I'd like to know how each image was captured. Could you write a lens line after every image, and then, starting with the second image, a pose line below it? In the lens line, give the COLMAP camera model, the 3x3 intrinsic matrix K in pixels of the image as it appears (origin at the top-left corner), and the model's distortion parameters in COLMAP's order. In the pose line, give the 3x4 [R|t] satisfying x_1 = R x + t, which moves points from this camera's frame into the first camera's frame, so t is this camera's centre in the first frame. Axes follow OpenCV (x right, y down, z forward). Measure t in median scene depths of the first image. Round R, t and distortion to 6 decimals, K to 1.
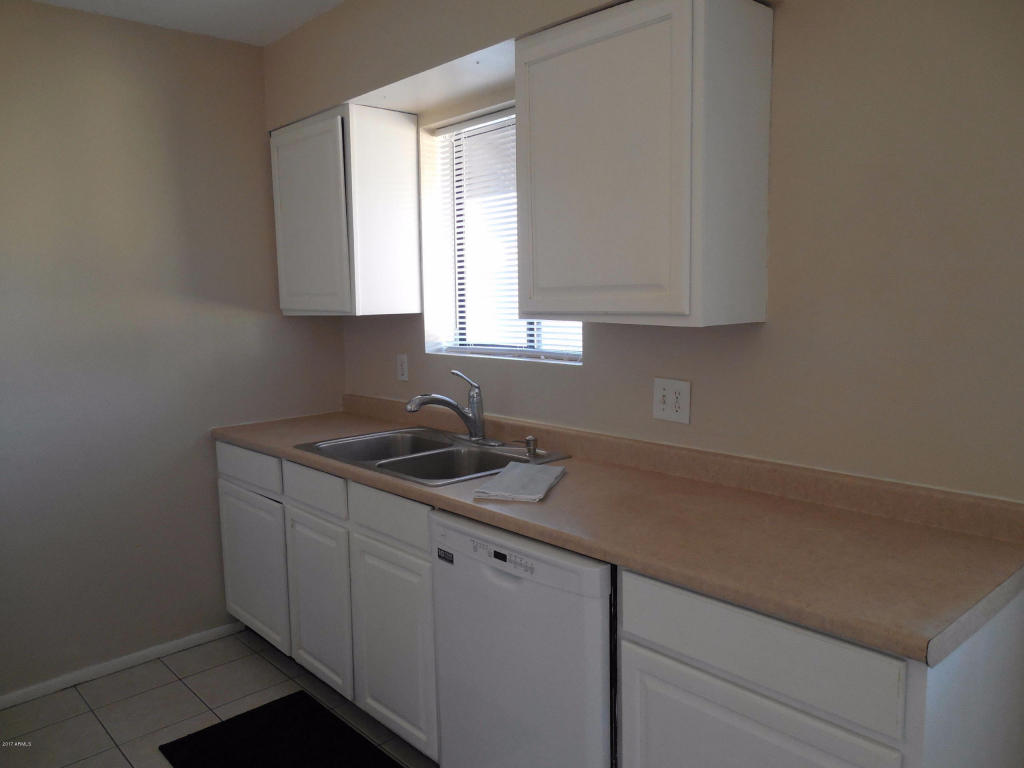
lens RADIAL K [[765.2, 0, 512.0], [0, 765.2, 384.0], [0, 0, 1]] dist [-0.000605, -0.000742]
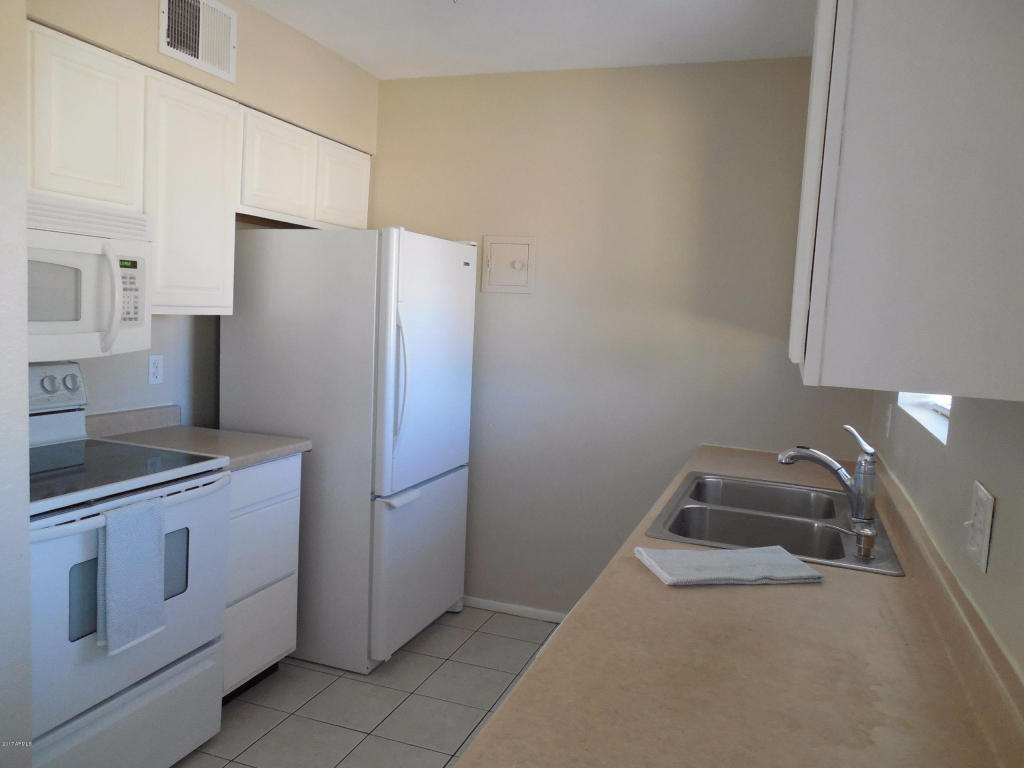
lens RADIAL K [[765.2, 0, 512.0], [0, 765.2, 384.0], [0, 0, 1]] dist [-0.000605, -0.000742]
pose [[0.463554, 0.138558, -0.875168, 0.477398], [-0.164474, 0.983988, 0.068668, -0.061023], [0.870670, 0.112111, 0.478921, 0.345191]]
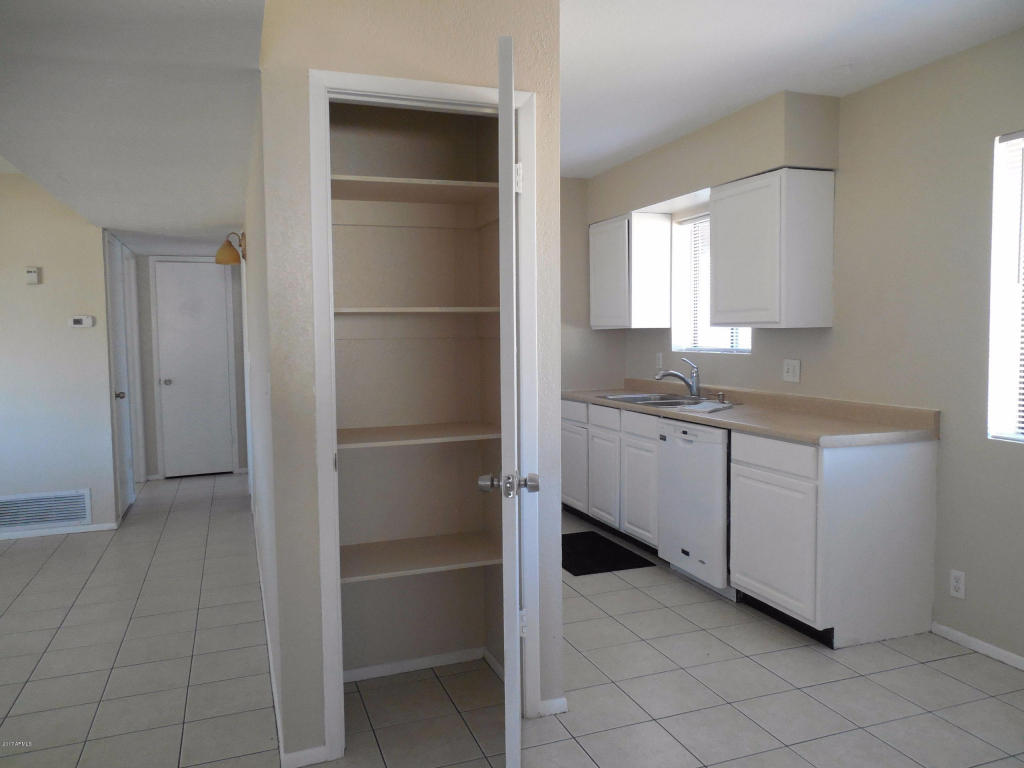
lens RADIAL K [[779.5, 0, 512.0], [0, 779.5, 384.0], [0, 0, 1]] dist [-0.003046, -0.001605]
pose [[0.926743, 0.030806, -0.374432, 0.255961], [-0.047798, 0.998202, -0.036178, 0.137254], [0.372644, 0.051425, 0.926548, -0.899381]]
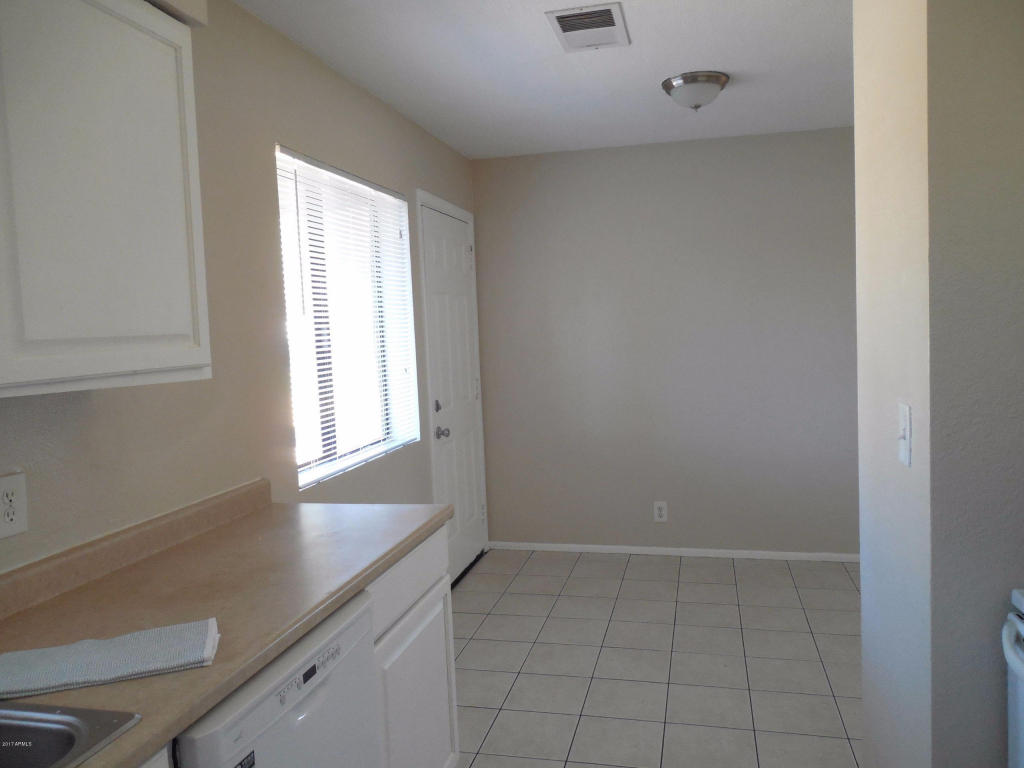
lens RADIAL K [[765.2, 0, 512.0], [0, 765.2, 384.0], [0, 0, 1]] dist [-0.000605, -0.000742]
pose [[-0.556848, -0.012228, 0.830525, -0.556652], [0.147353, 0.982577, 0.113264, -0.088343], [-0.817440, 0.185451, -0.545344, 0.864226]]
